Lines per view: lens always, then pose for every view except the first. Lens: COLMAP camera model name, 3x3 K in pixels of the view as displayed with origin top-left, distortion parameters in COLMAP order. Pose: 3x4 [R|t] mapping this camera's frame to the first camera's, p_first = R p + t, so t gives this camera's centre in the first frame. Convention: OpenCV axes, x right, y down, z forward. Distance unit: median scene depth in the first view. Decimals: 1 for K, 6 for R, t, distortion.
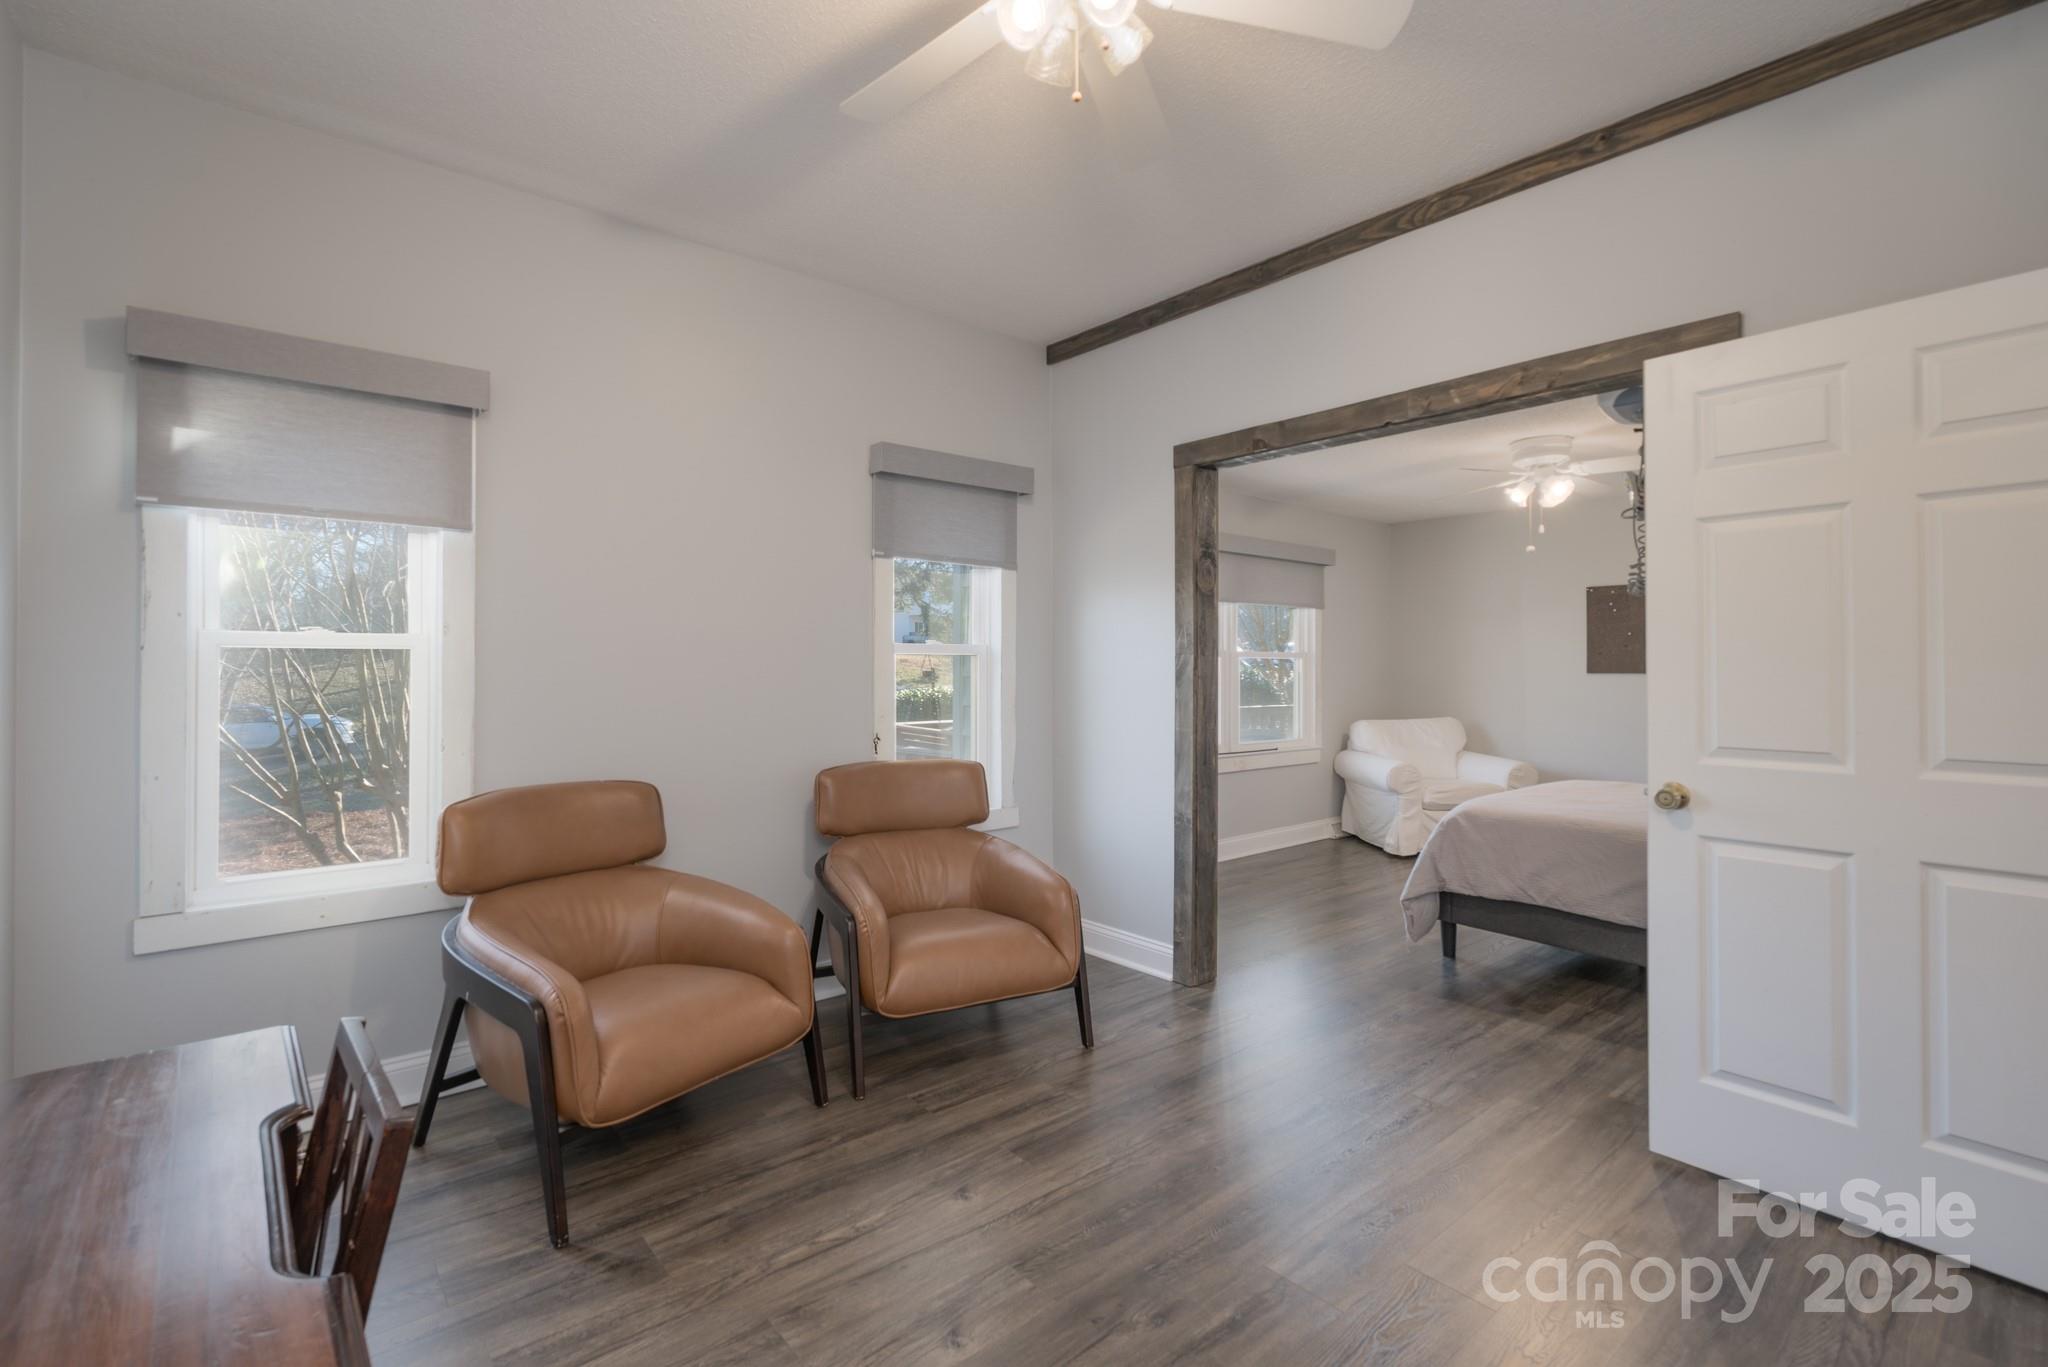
lens RADIAL K [[929.7, 0, 1025.1], [0, 929.7, 668.9], [0, 0, 1]] dist [-0.003478, 0.000499]
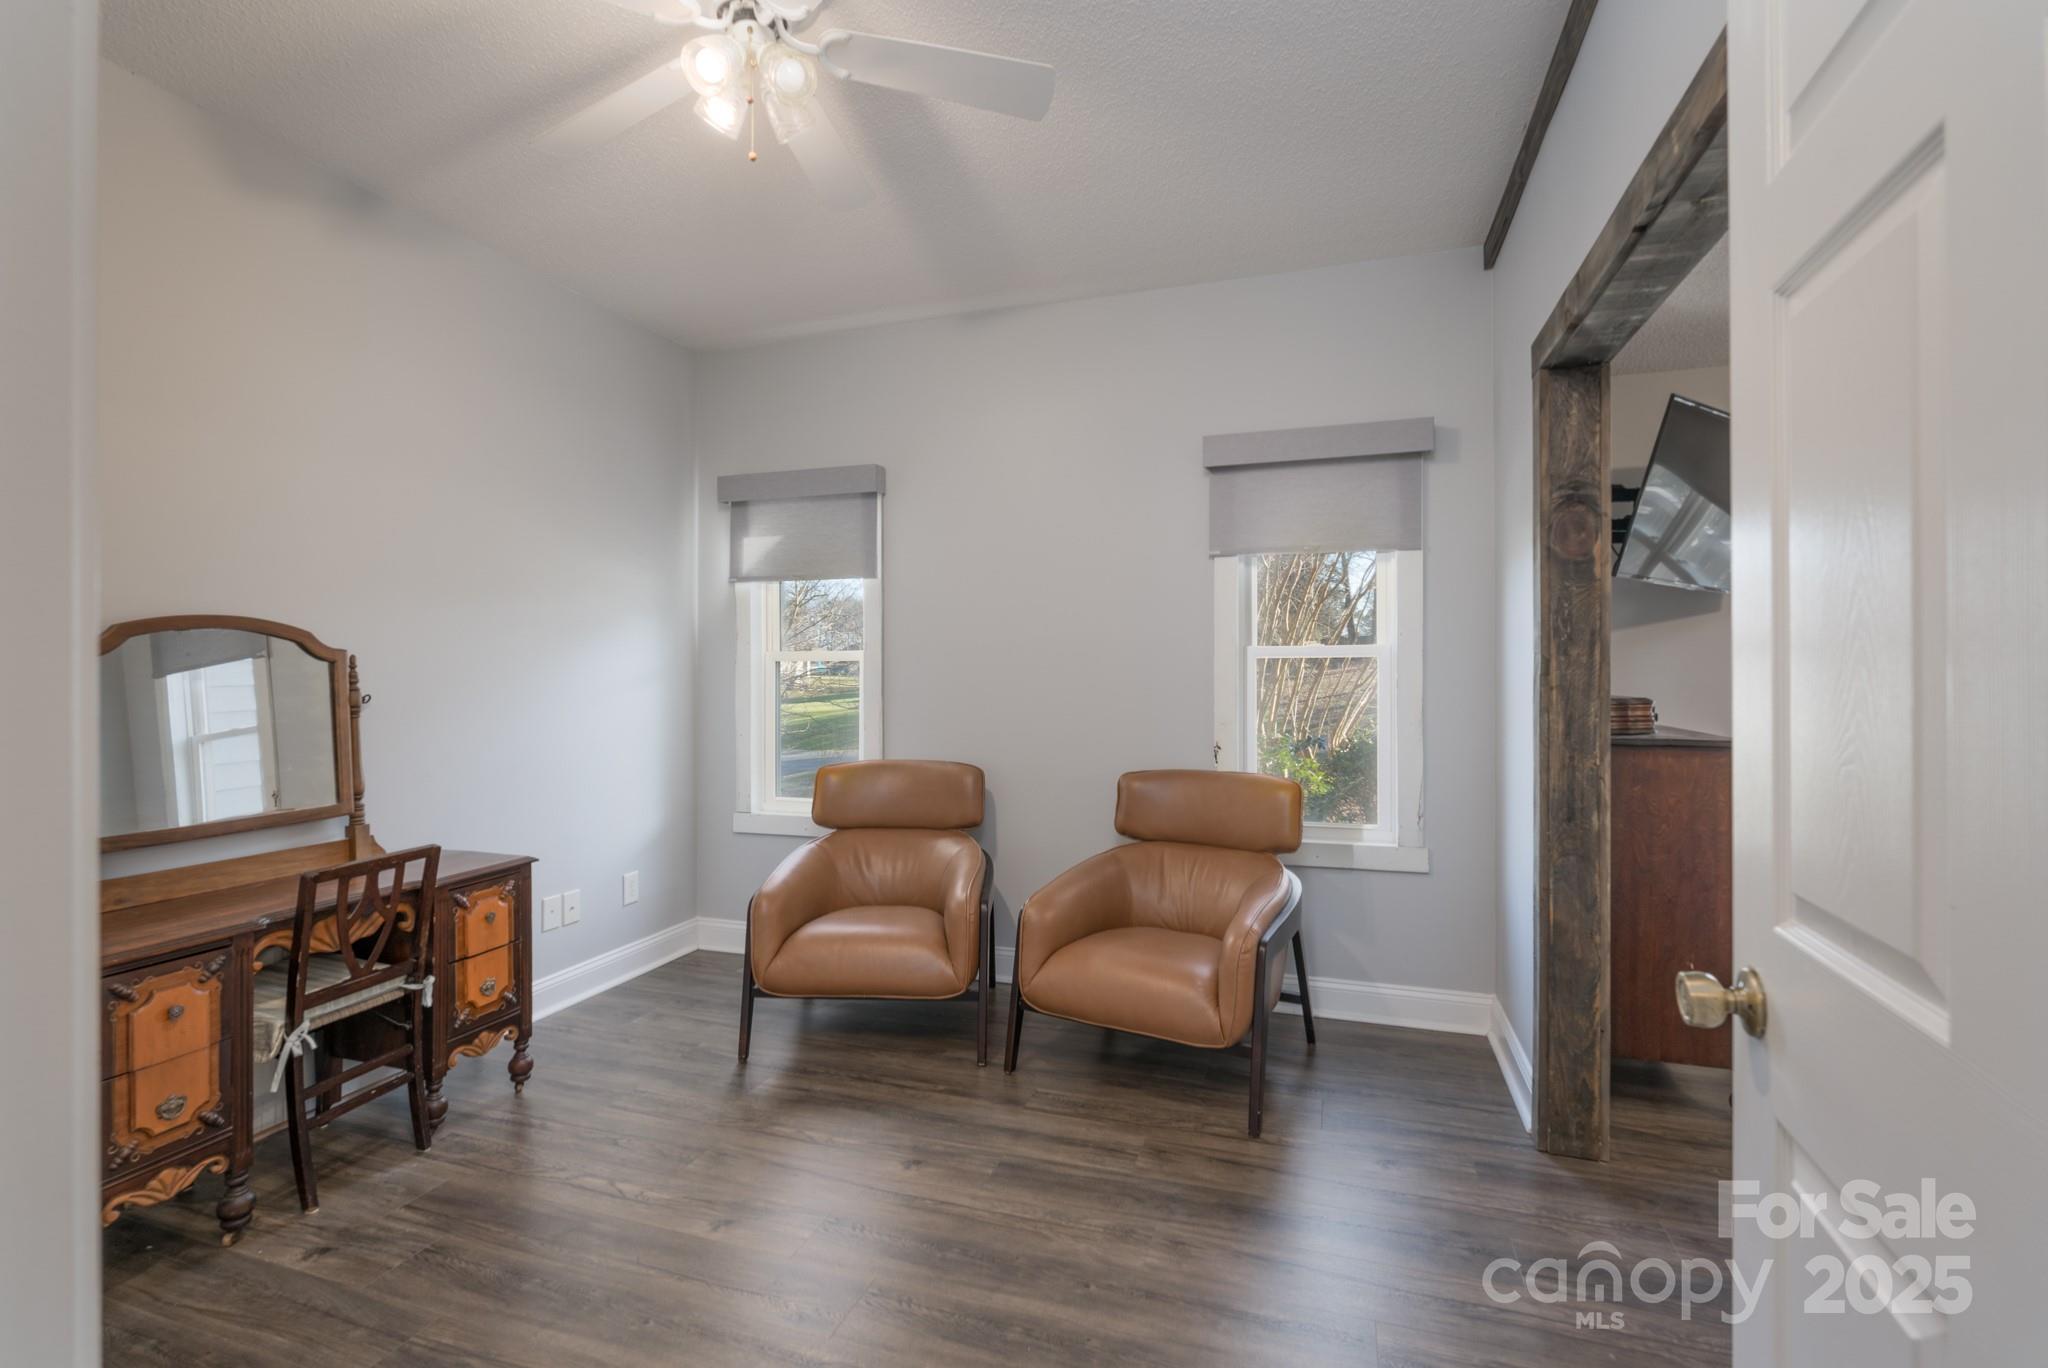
lens RADIAL K [[929.7, 0, 1032.1], [0, 929.7, 676.6], [0, 0, 1]] dist [-0.003478, 0.000499]
pose [[0.520295, 0.000608, -0.853986, 0.598915], [0.000460, 0.999999, 0.000992, 0.001854], [0.853987, -0.000909, 0.520294, 0.367458]]
